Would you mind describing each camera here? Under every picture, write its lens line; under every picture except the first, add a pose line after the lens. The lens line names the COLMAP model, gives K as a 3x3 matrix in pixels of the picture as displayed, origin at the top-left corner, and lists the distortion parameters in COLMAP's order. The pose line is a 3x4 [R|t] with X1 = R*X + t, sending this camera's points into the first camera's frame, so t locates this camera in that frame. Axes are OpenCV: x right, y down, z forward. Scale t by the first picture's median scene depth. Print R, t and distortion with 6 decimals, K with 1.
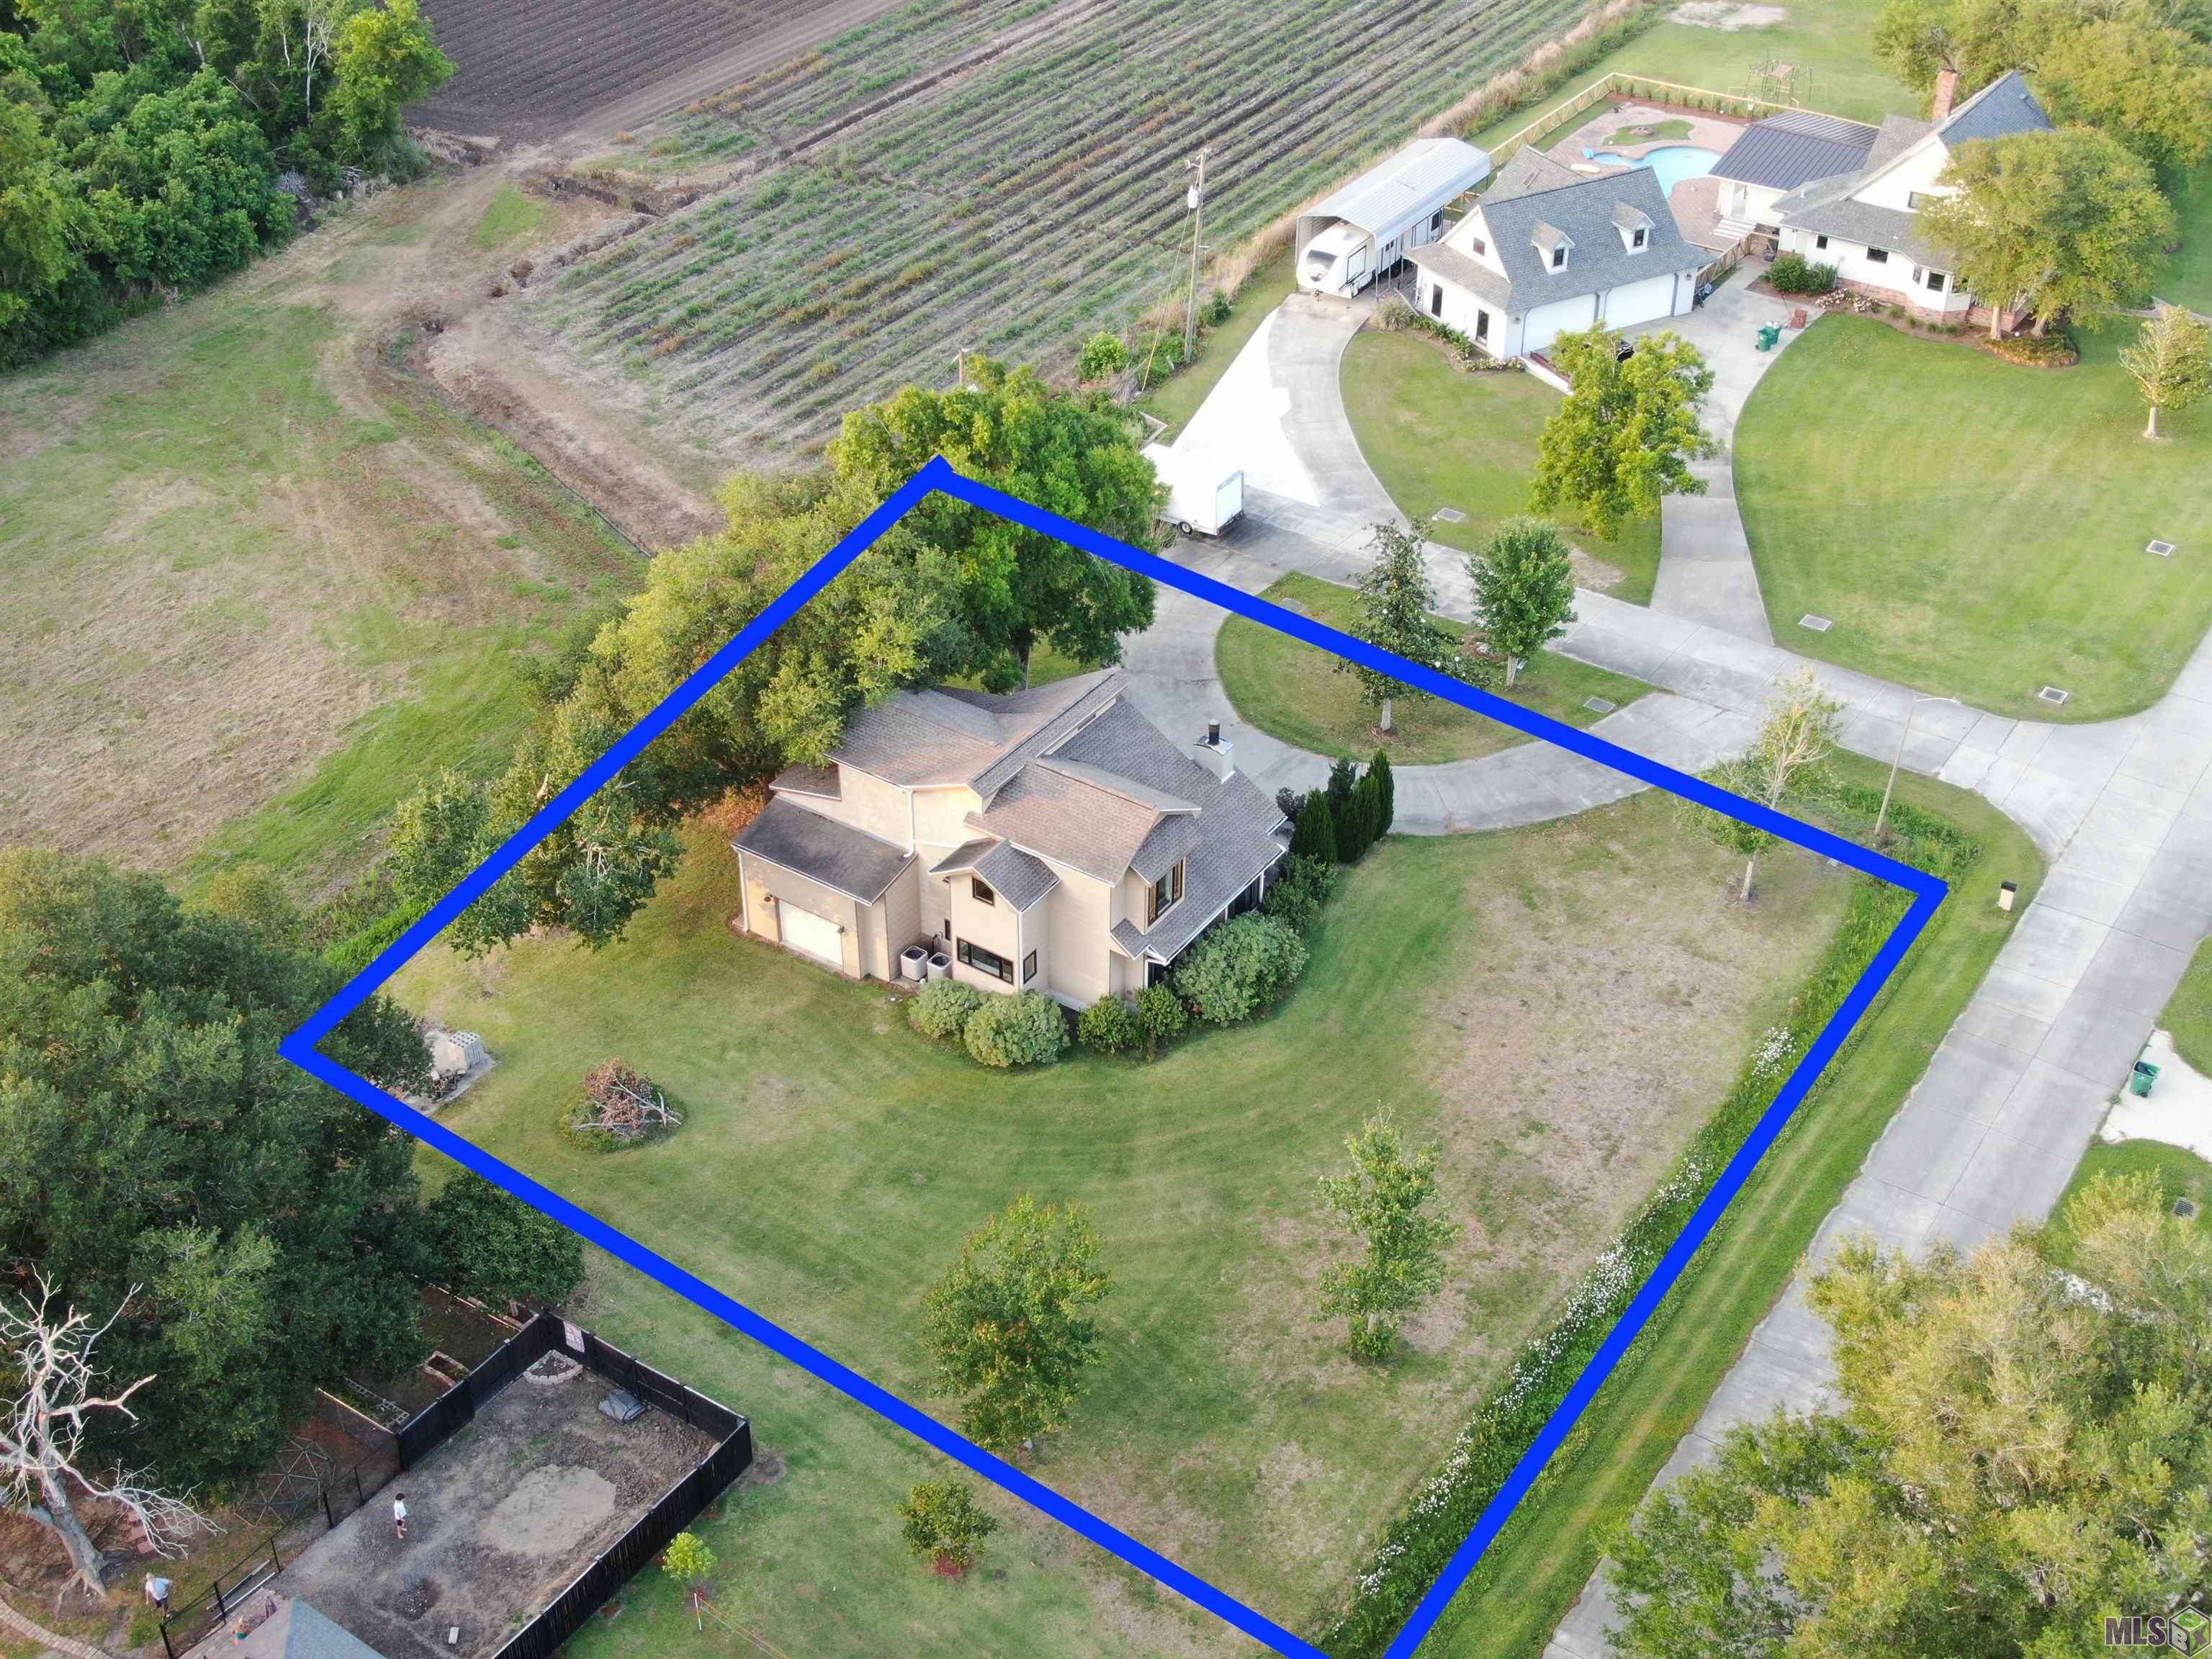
lens RADIAL K [[2641.0, 0, 1088.9], [0, 2641.0, 825.4], [0, 0, 1]] dist [0.106842, -0.459463]
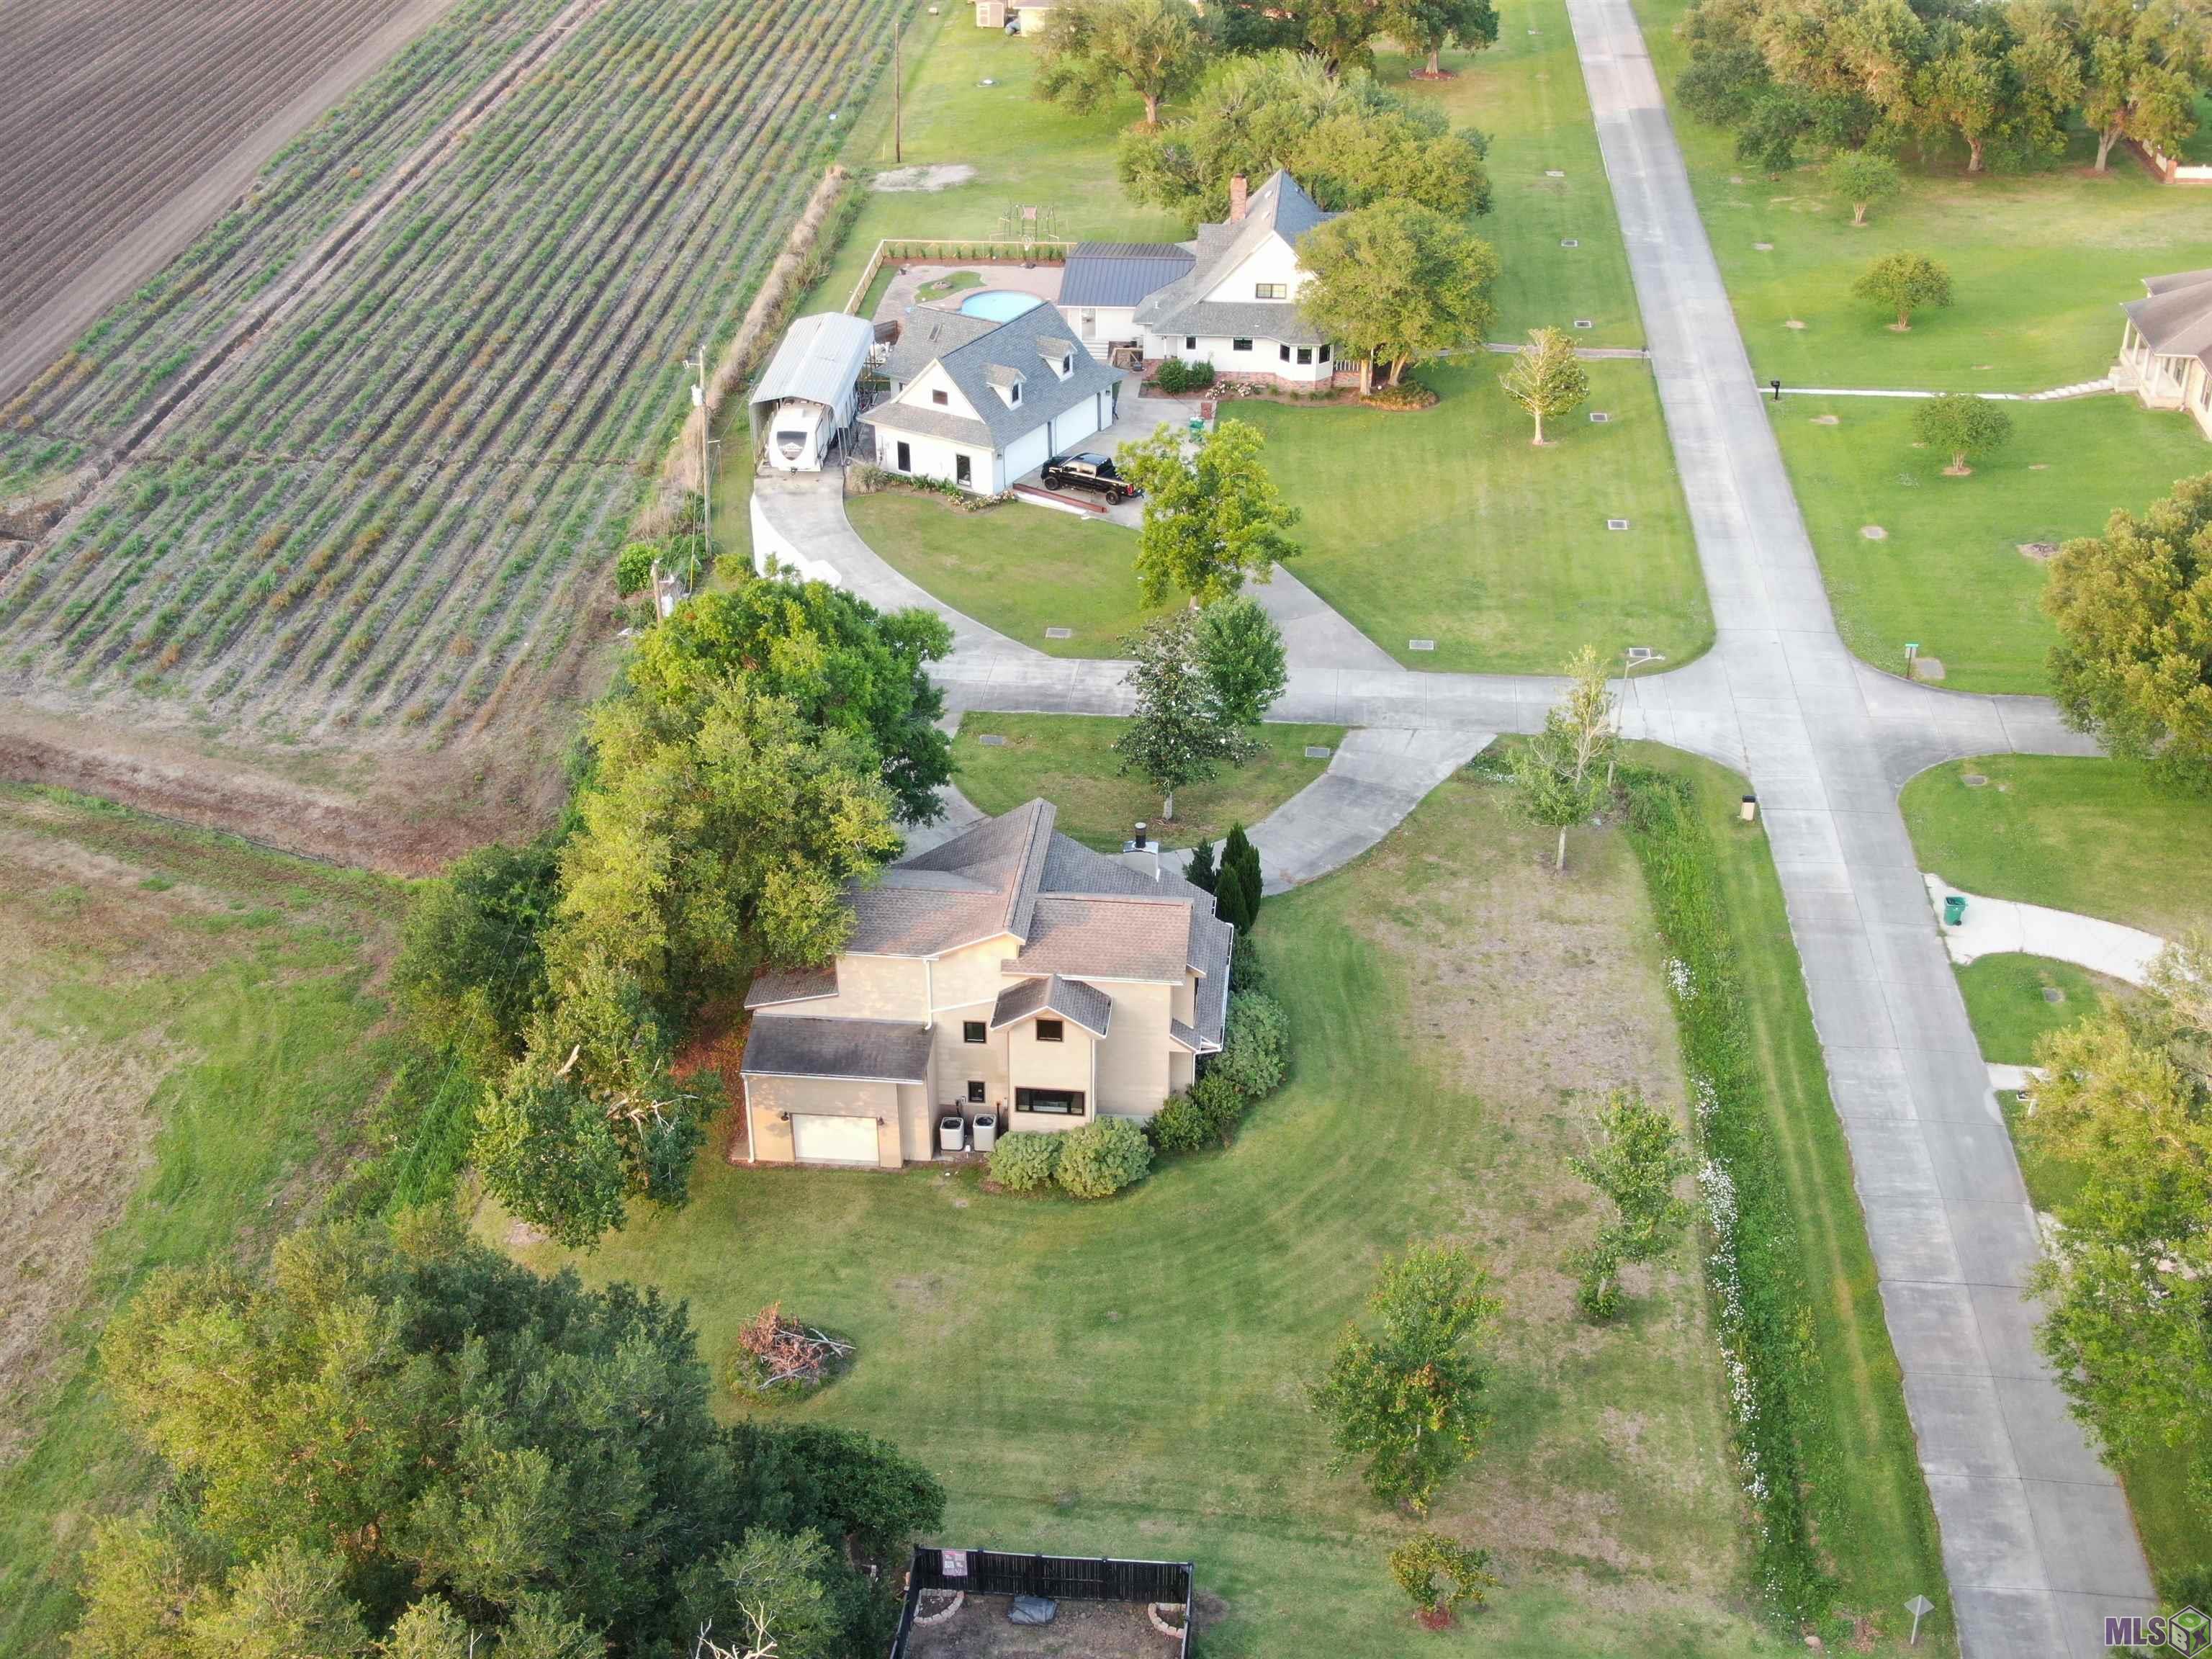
lens RADIAL K [[2641.0, 0, 1088.9], [0, 2641.0, 825.4], [0, 0, 1]] dist [0.106842, -0.459463]
pose [[0.872438, -0.245746, 0.422445, -0.291500], [0.280505, 0.959621, -0.021070, -0.016497], [-0.400210, 0.136881, 0.906143, 0.048161]]
